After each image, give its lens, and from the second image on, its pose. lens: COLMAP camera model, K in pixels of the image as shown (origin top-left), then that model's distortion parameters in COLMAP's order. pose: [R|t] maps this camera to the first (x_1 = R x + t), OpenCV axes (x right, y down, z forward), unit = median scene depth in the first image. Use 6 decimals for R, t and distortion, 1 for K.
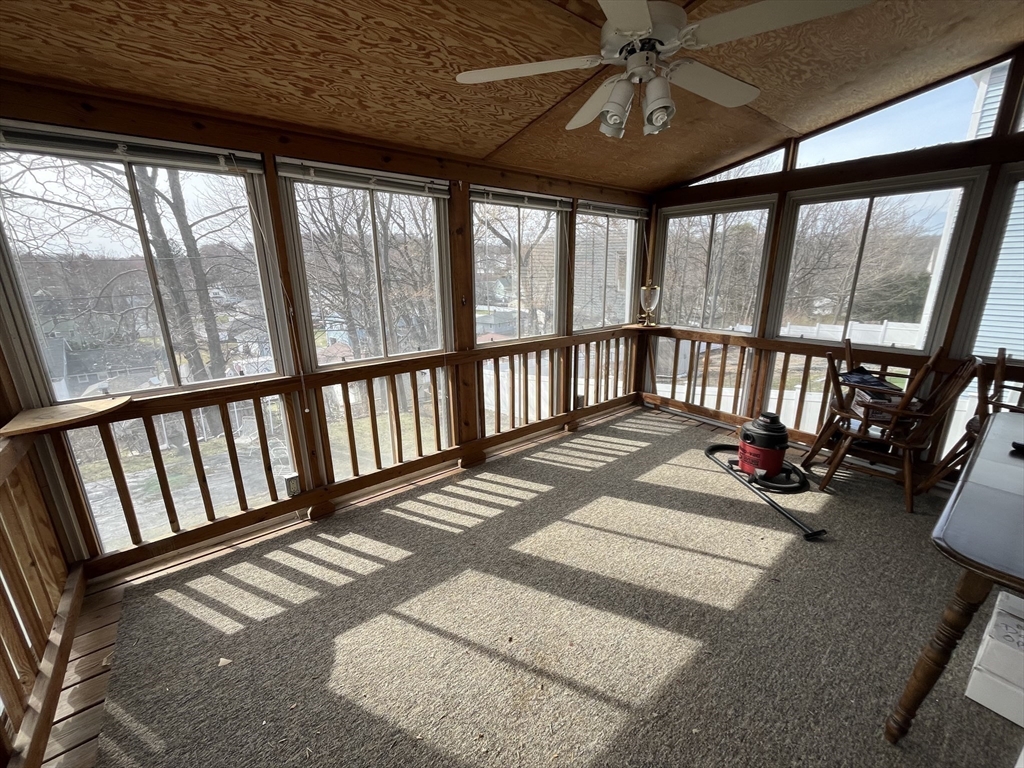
lens RADIAL K [[411.7, 0, 510.6], [0, 411.7, 384.6], [0, 0, 1]] dist [0.000527, 0.000192]
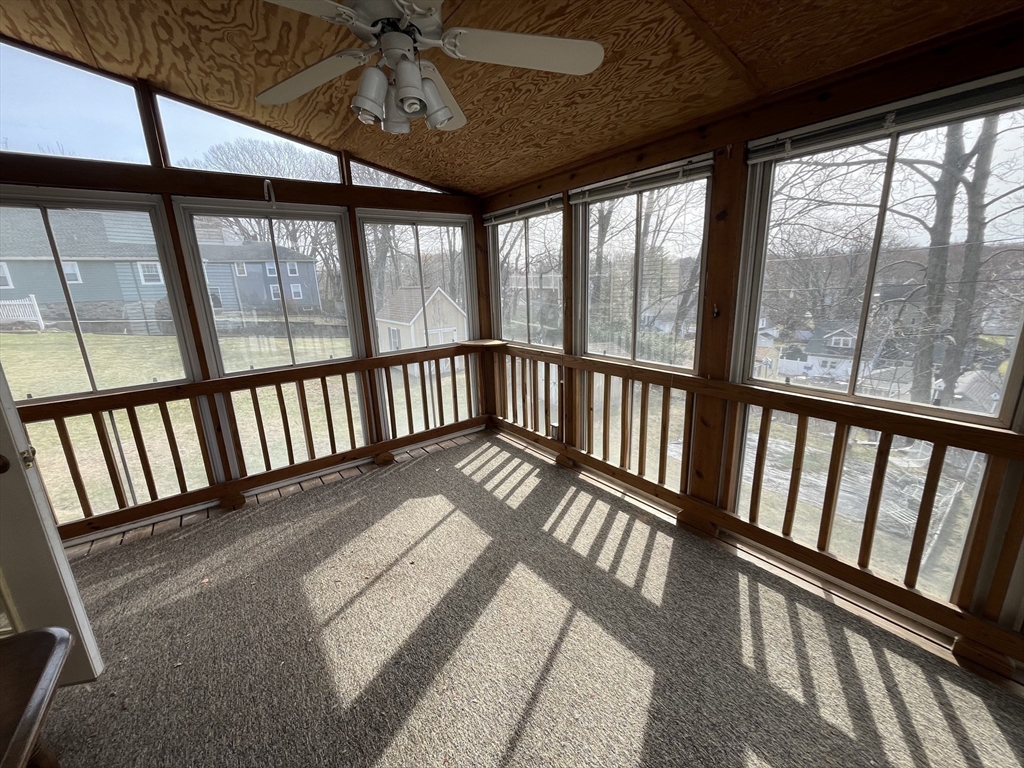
lens RADIAL K [[411.7, 0, 510.6], [0, 411.7, 384.6], [0, 0, 1]] dist [0.000527, 0.000192]
pose [[-0.041380, 0.256025, -0.965784, 0.851787], [-0.232060, 0.937716, 0.258527, -0.248918], [0.971821, 0.234818, 0.020610, 0.883496]]
